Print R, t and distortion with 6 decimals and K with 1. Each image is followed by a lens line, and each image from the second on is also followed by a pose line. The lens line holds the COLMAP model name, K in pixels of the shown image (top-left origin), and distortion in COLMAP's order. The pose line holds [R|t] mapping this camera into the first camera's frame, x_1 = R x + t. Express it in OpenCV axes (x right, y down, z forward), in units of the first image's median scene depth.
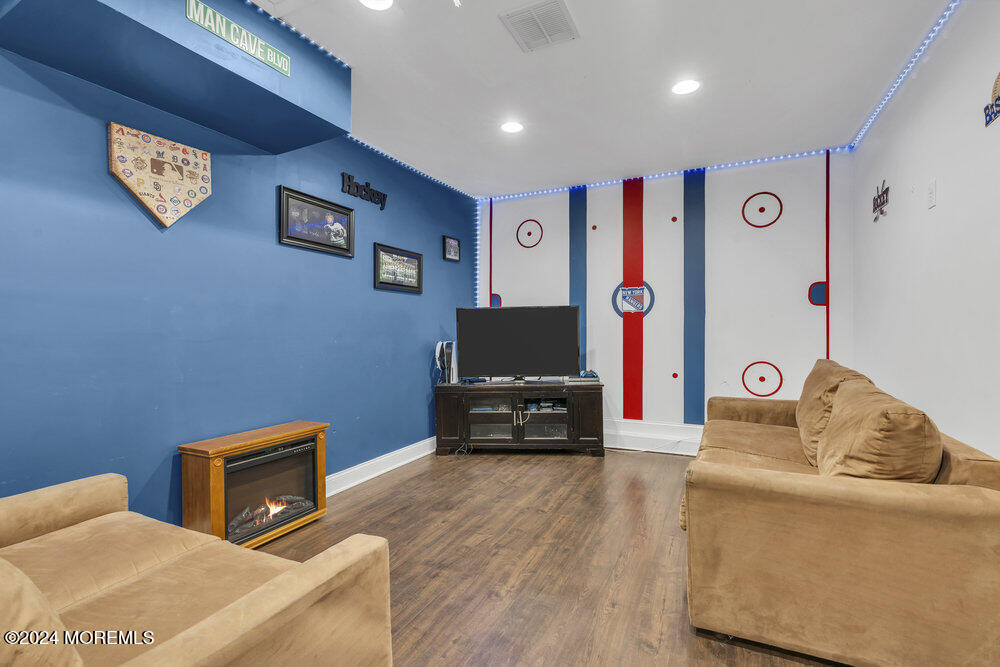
lens RADIAL K [[448.0, 0, 499.6], [0, 448.0, 332.3], [0, 0, 1]] dist [-0.012607, 0.001214]
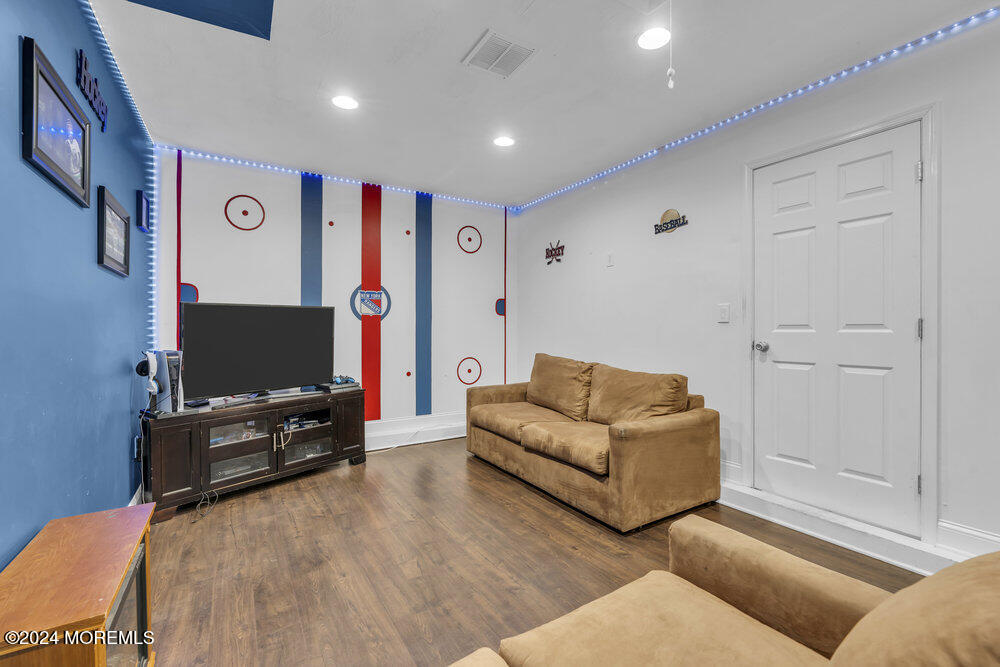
lens RADIAL K [[448.0, 0, 502.0], [0, 448.0, 331.3], [0, 0, 1]] dist [-0.012607, 0.001214]
pose [[0.529788, -0.002220, 0.848127, -0.433087], [-0.000007, 0.999997, 0.002622, -0.011895], [-0.848130, -0.001395, 0.529786, 0.219208]]
